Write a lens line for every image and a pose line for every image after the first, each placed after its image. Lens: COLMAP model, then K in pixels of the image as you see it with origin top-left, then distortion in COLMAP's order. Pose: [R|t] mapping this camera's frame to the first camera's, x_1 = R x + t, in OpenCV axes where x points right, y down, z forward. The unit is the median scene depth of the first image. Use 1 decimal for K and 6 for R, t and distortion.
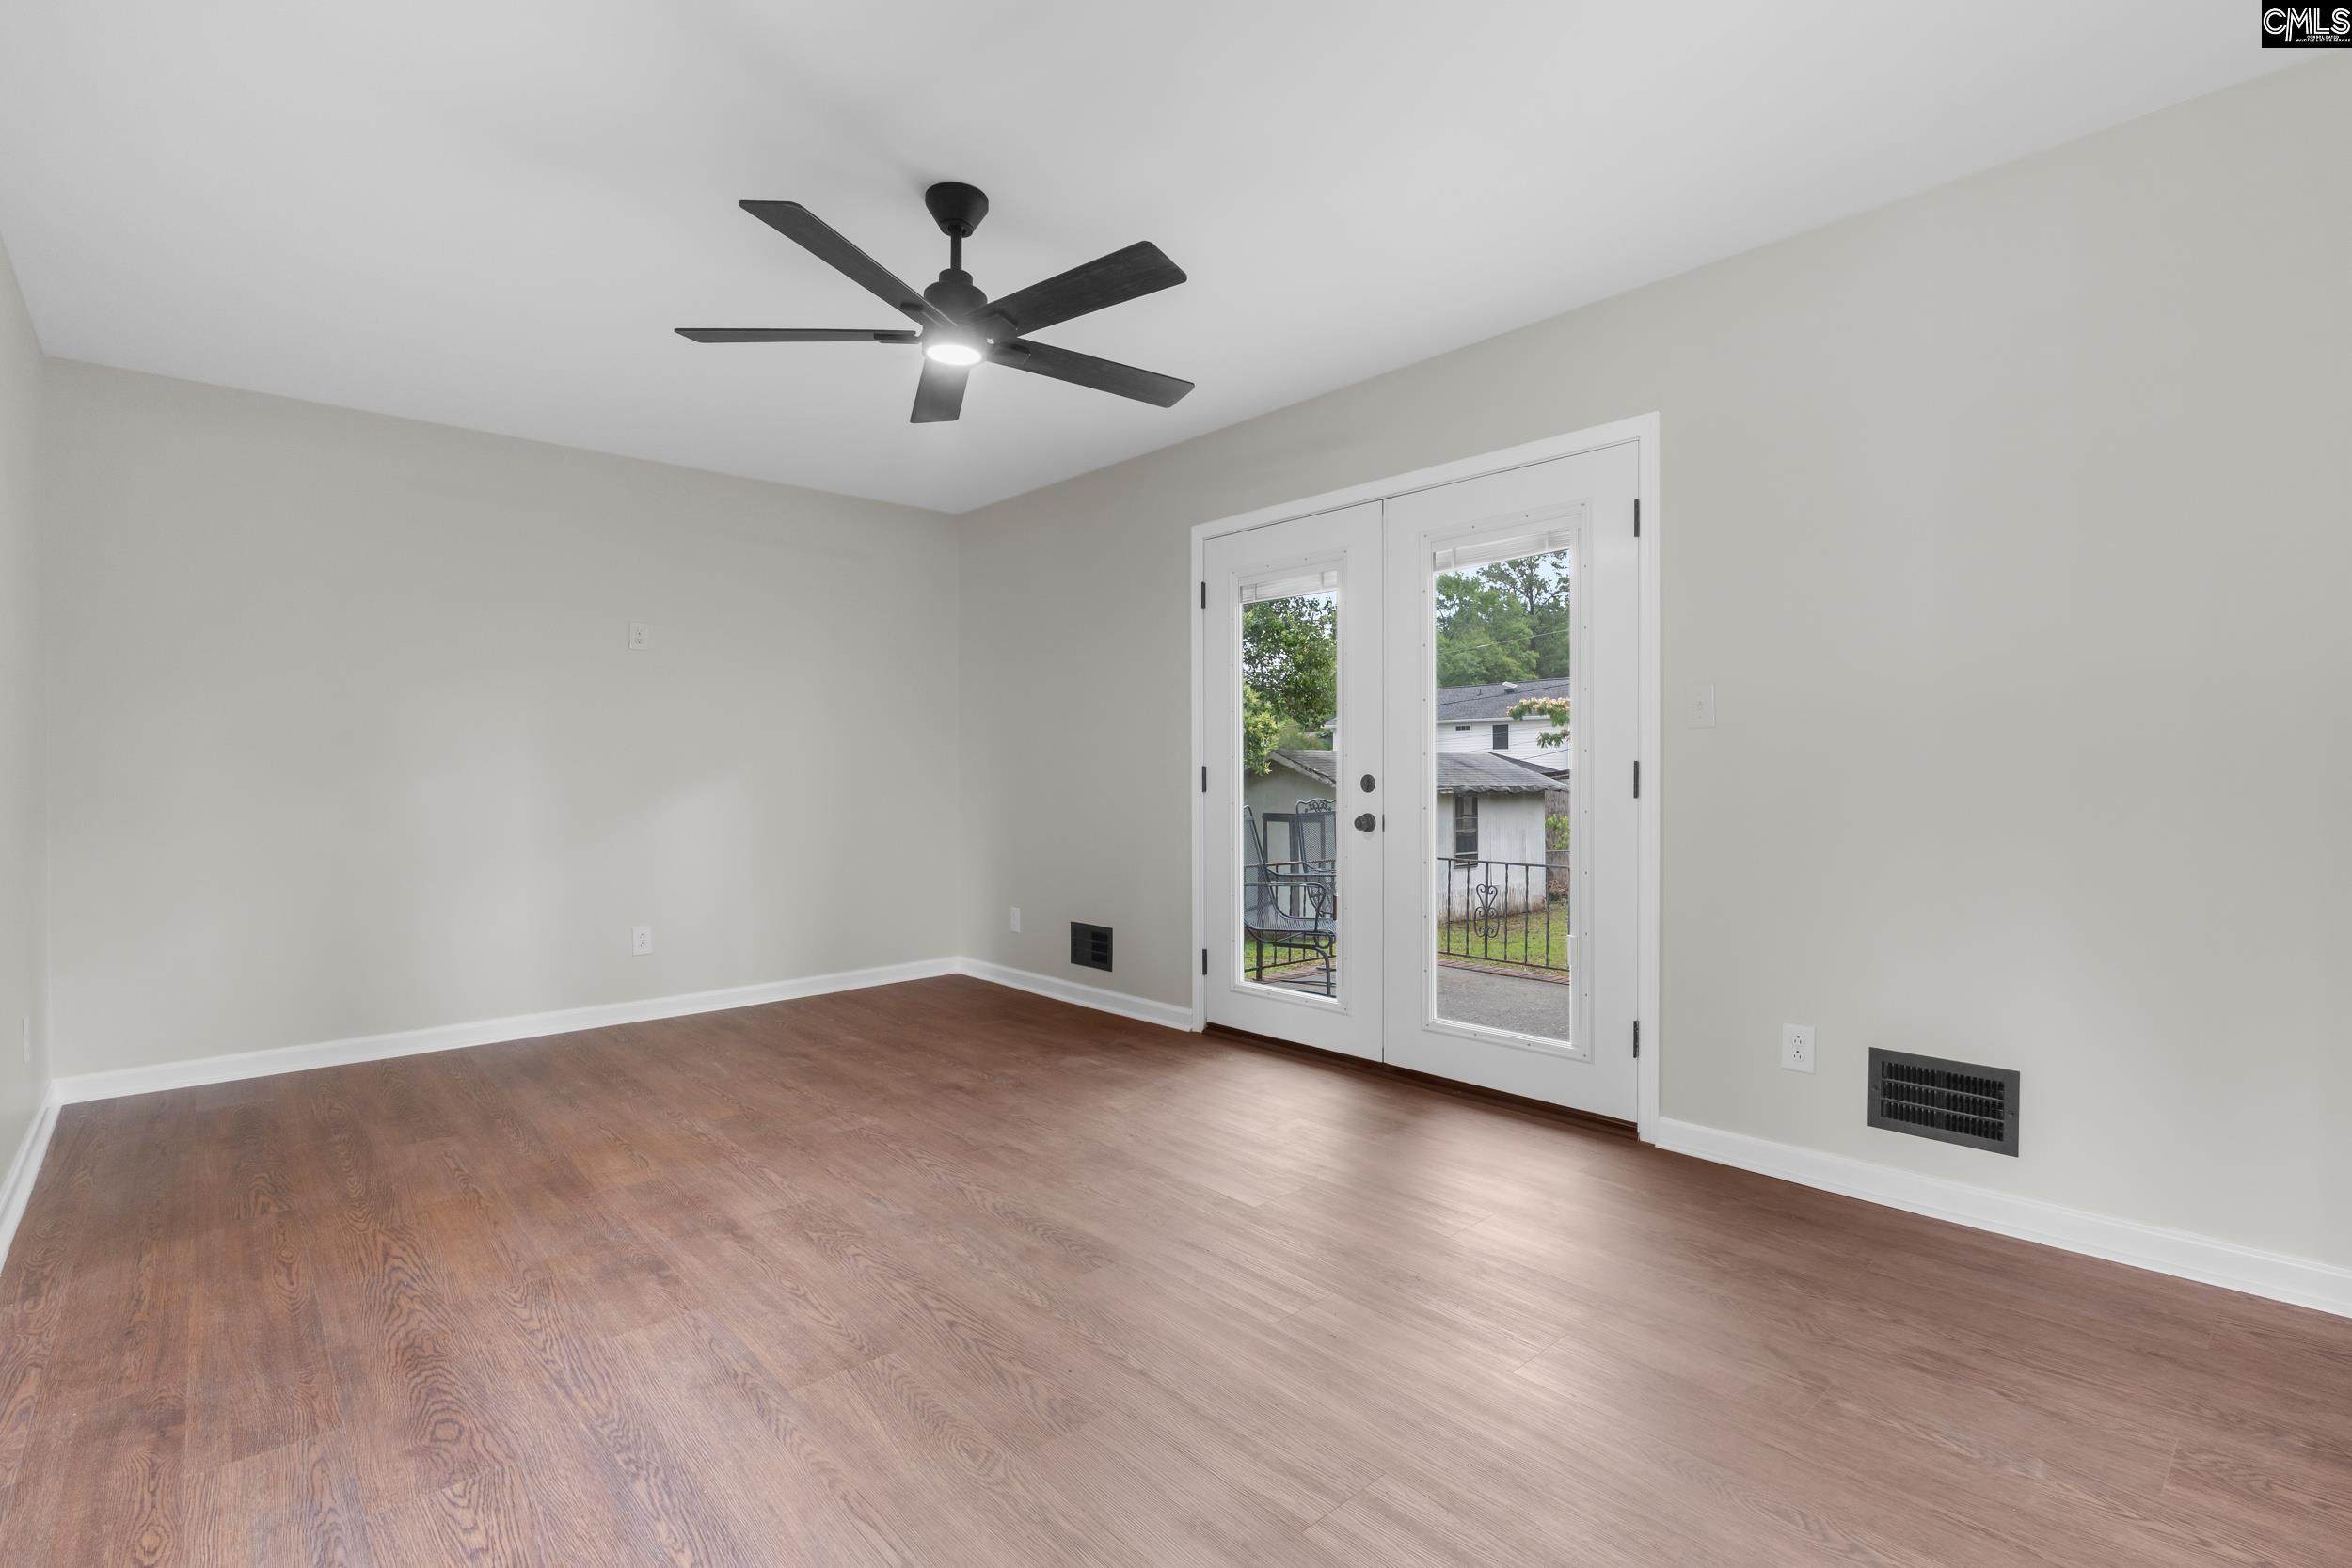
lens RADIAL K [[1081.8, 0, 1192.4], [0, 1081.8, 800.3], [0, 0, 1]] dist [-0.002553, -0.000089]
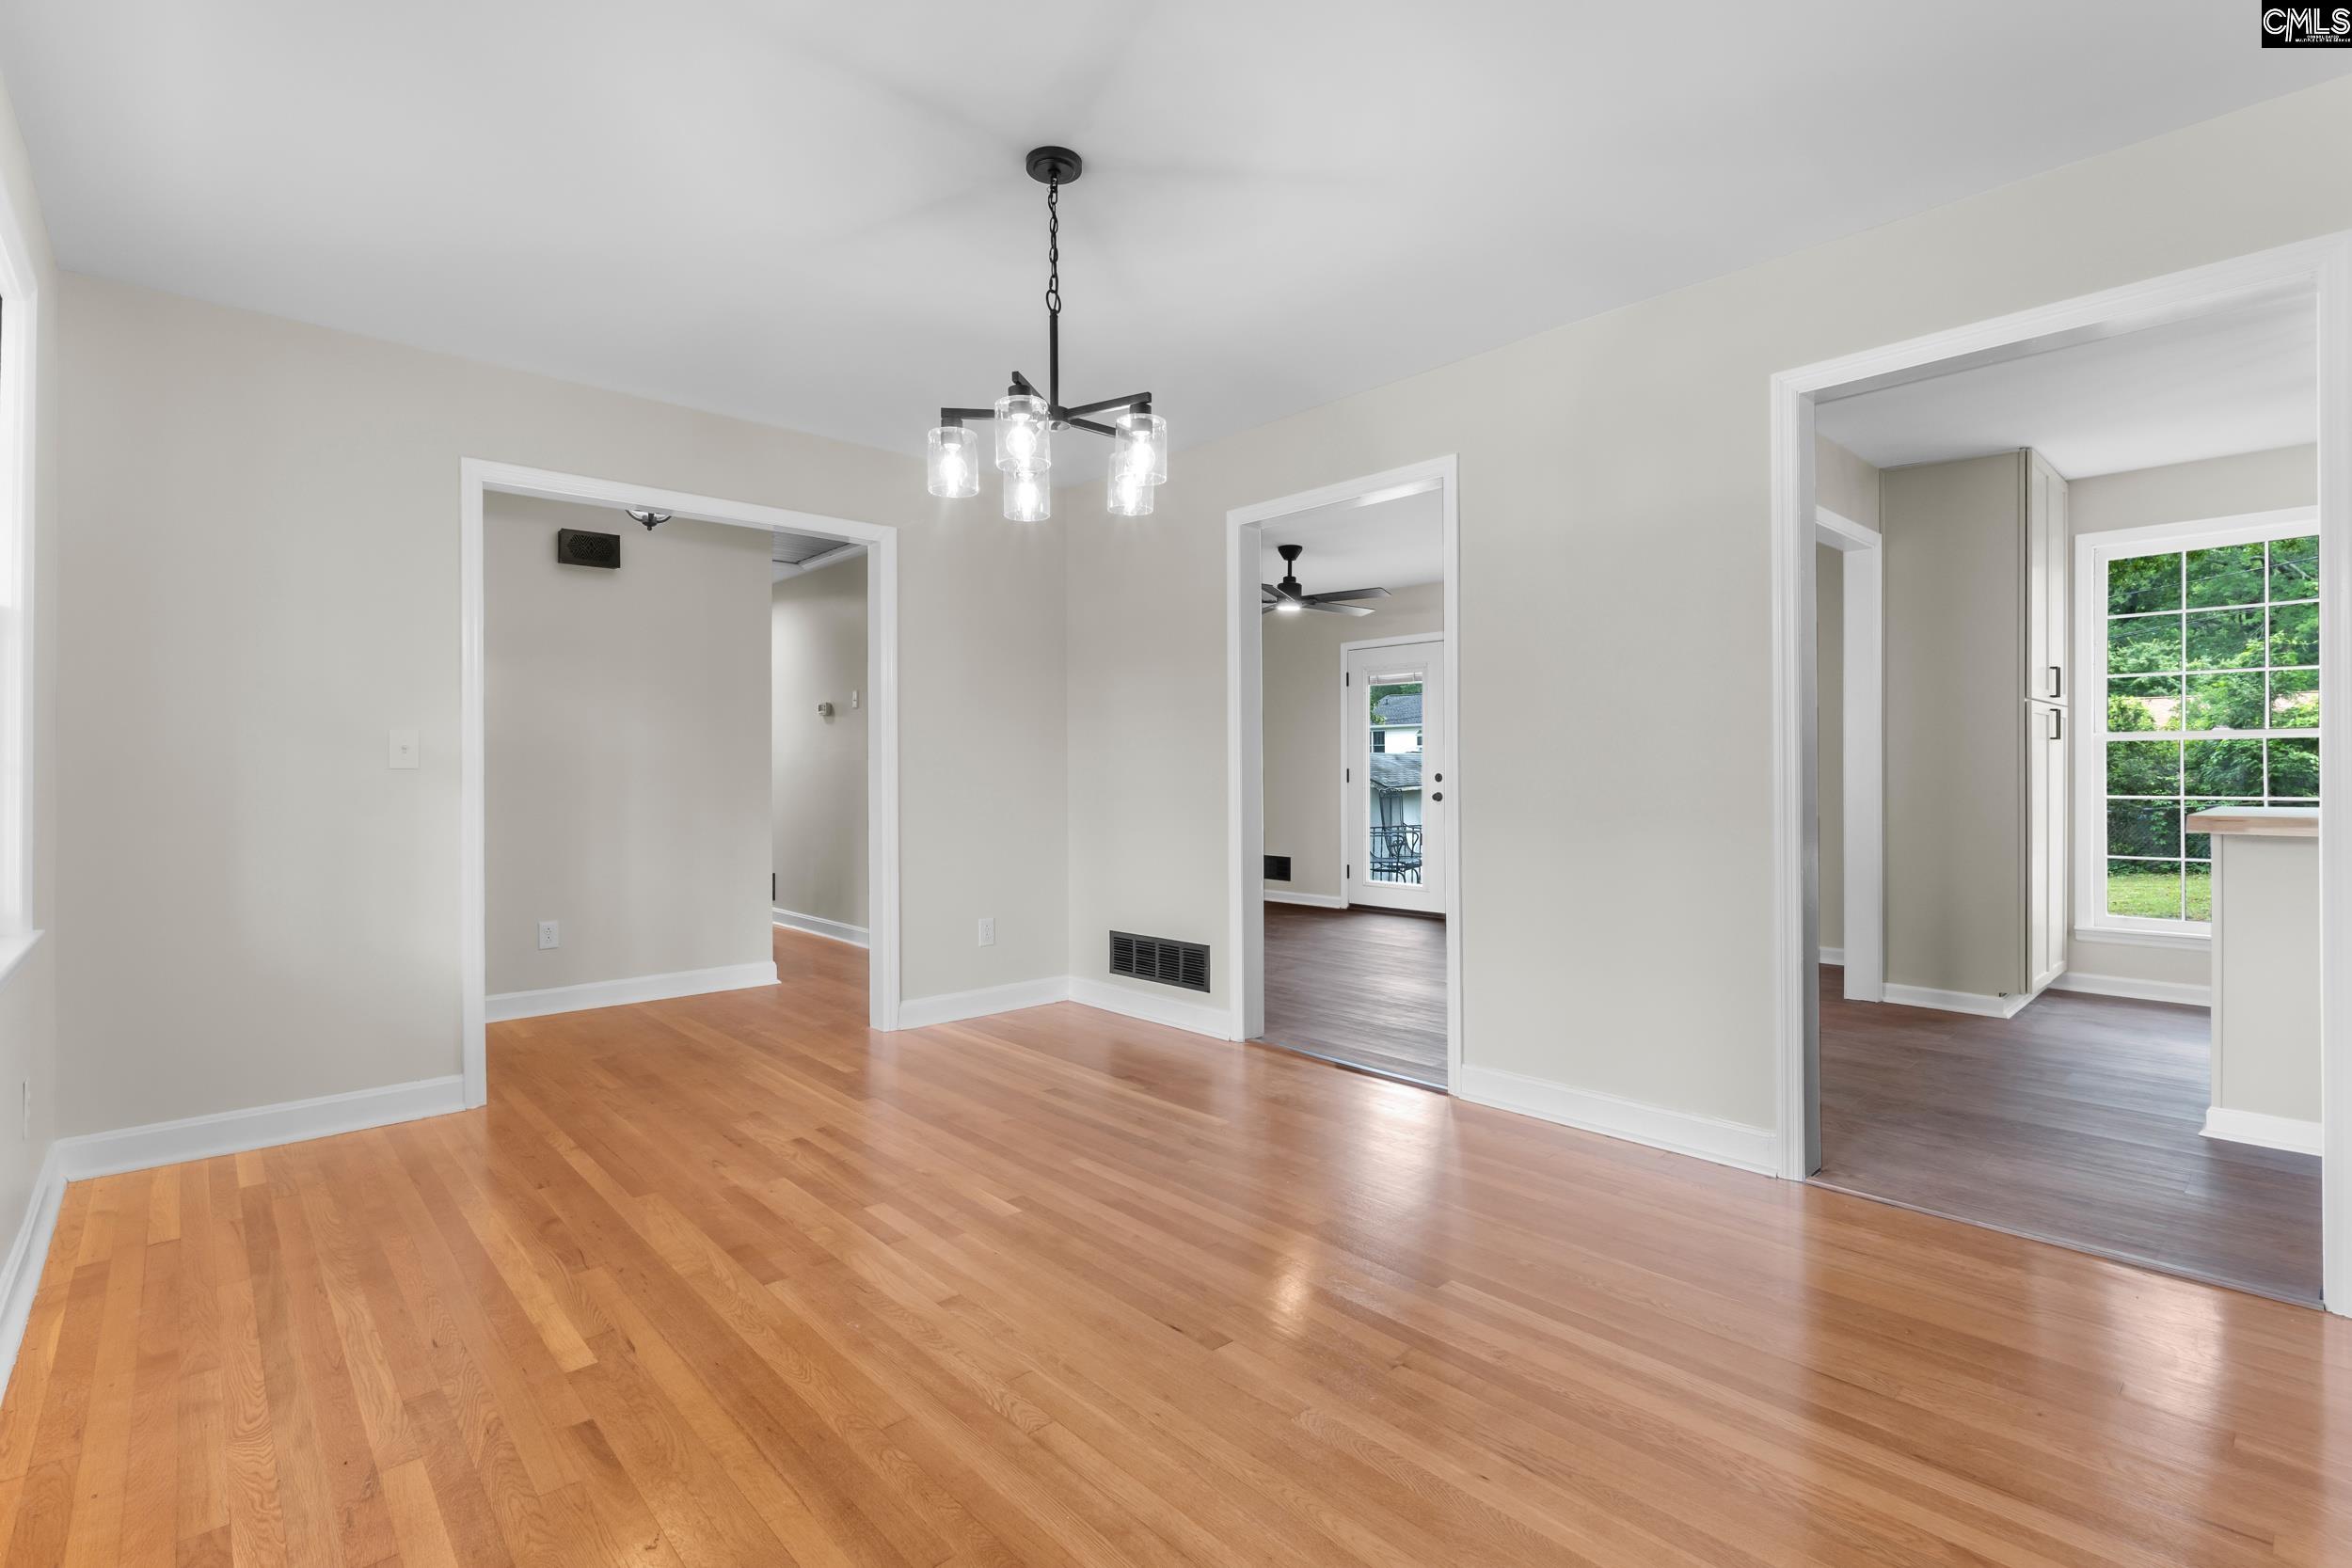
lens RADIAL K [[1081.8, 0, 1184.4], [0, 1081.8, 775.9], [0, 0, 1]] dist [-0.002553, -0.000089]
pose [[0.999966, -0.001095, -0.008168, -0.269523], [0.000940, 0.999819, -0.018988, 0.017382], [0.008188, 0.018980, 0.999786, -0.940485]]
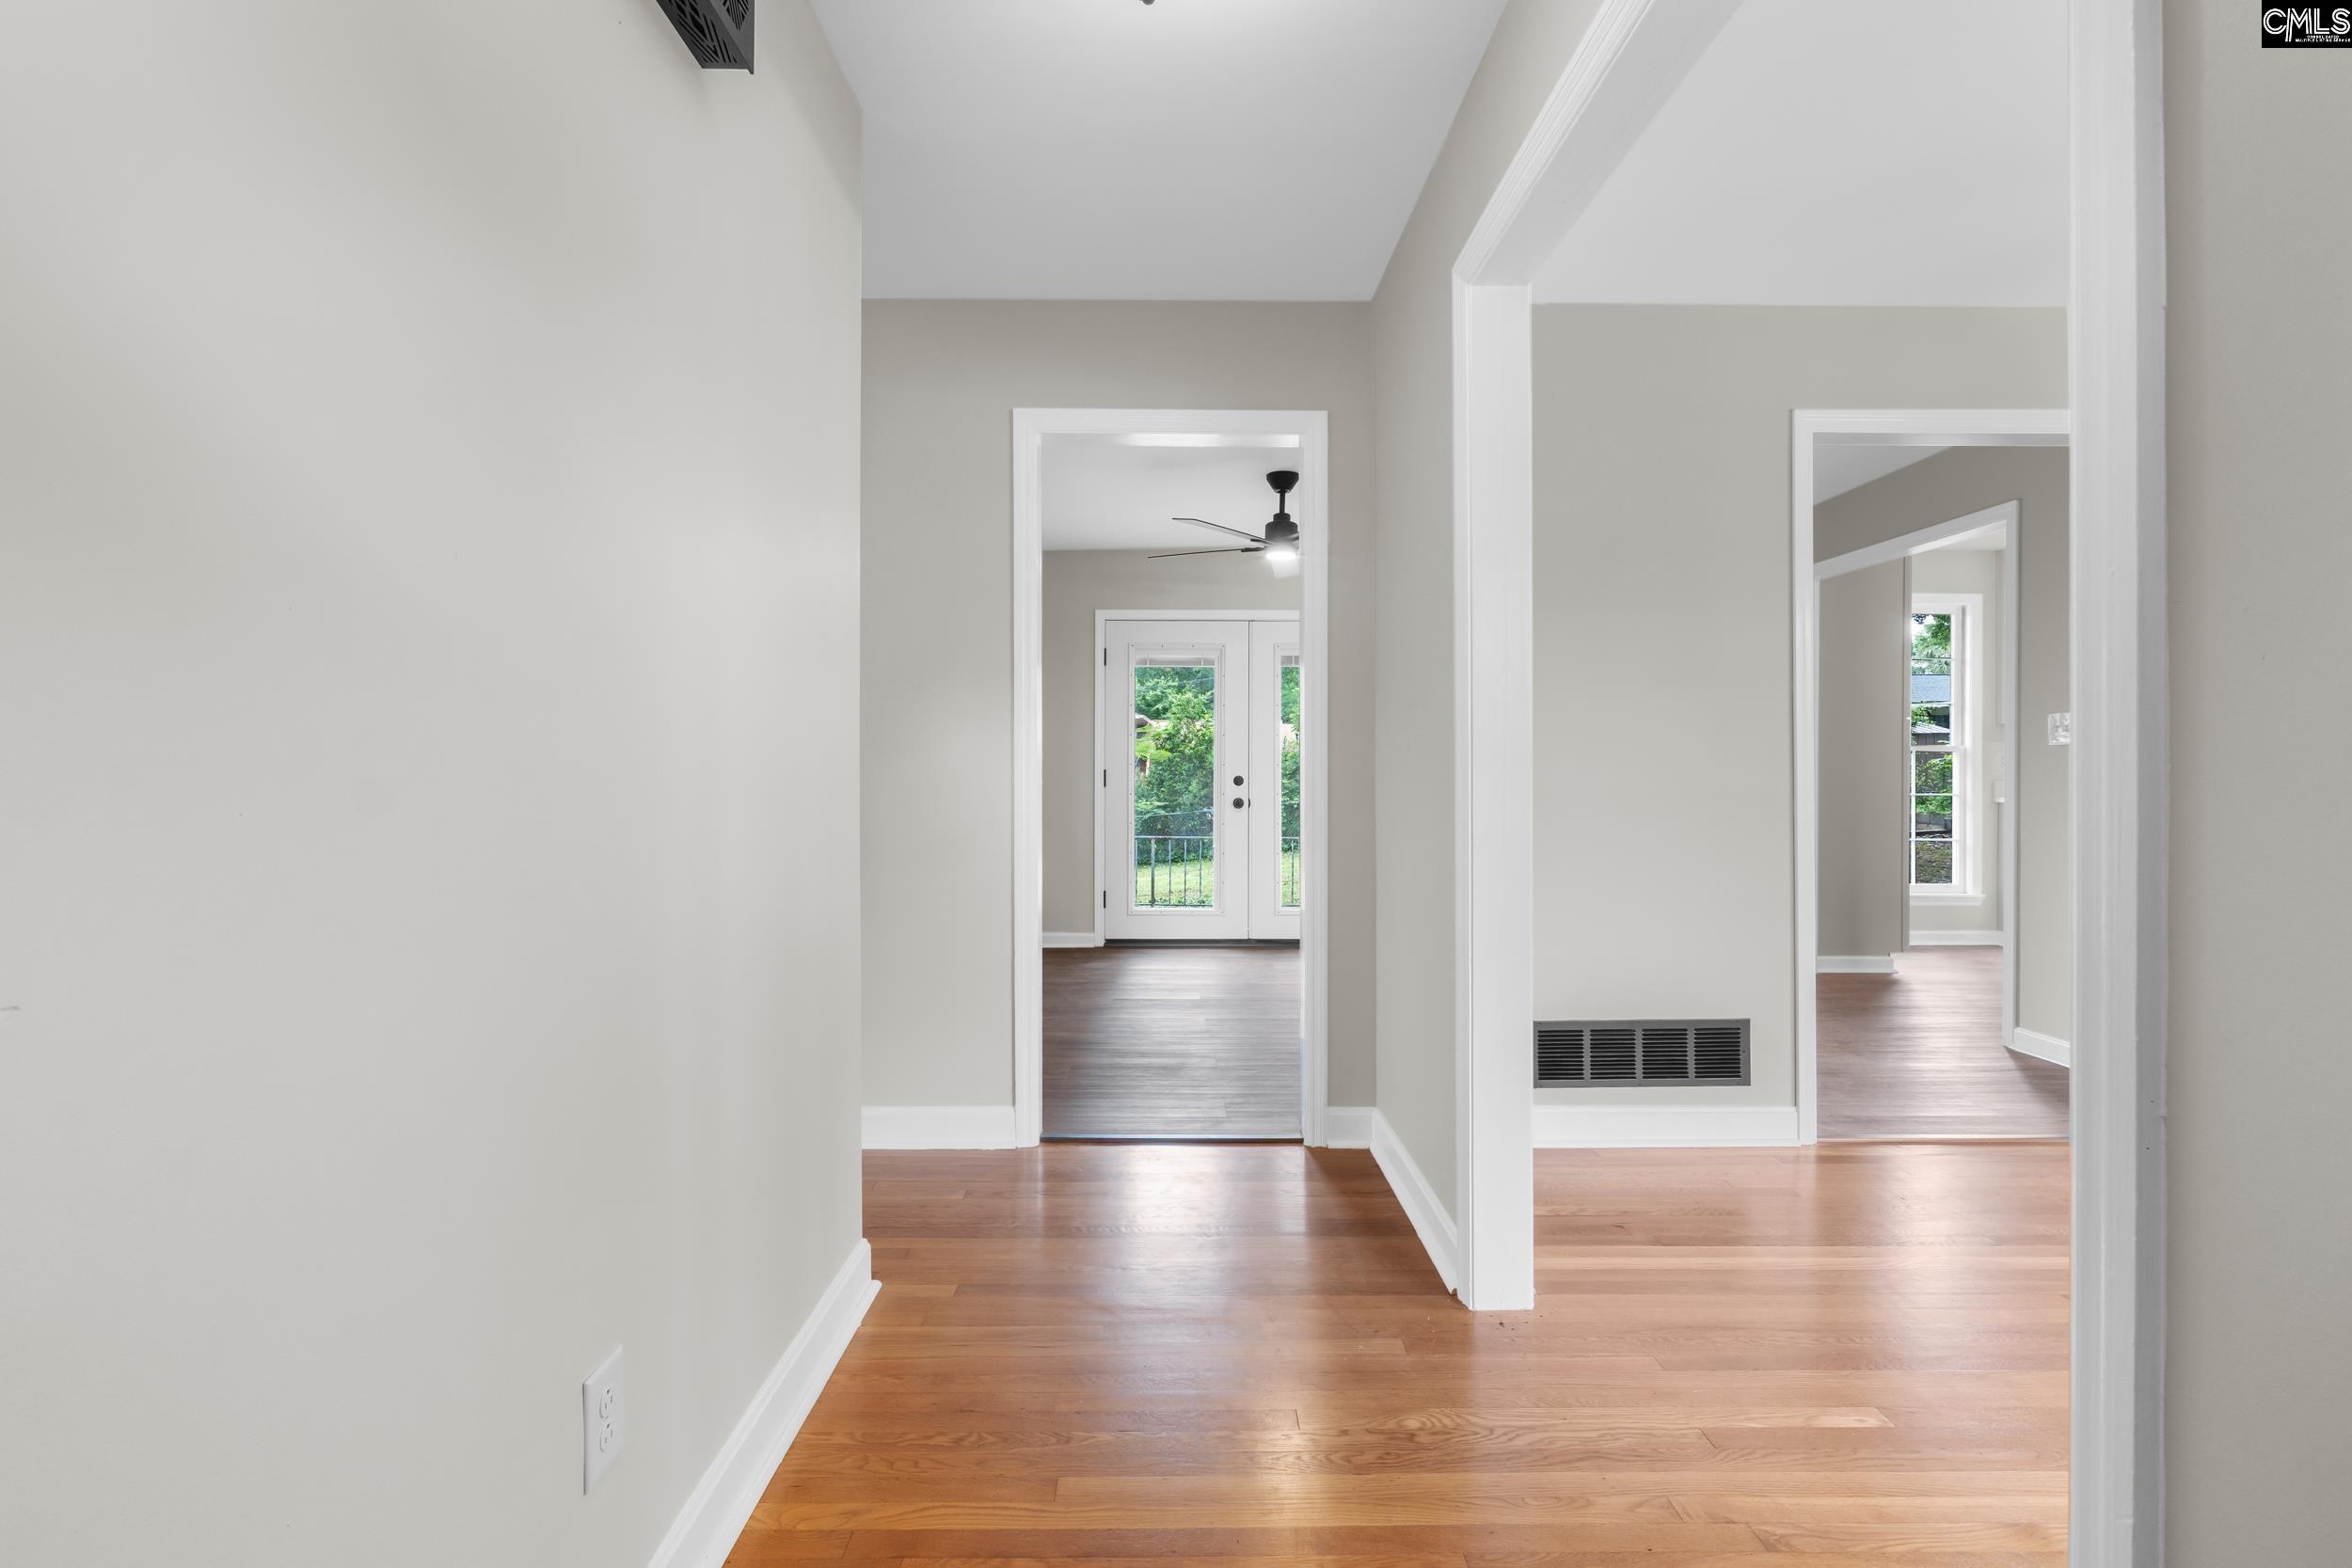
lens RADIAL K [[1081.8, 0, 1185.6], [0, 1081.8, 787.4], [0, 0, 1]] dist [-0.002553, -0.000089]
pose [[0.672674, -0.005407, 0.739920, -1.058746], [0.013355, 0.999899, -0.004834, 0.002275], [-0.739819, 0.013133, 0.672678, -0.102423]]
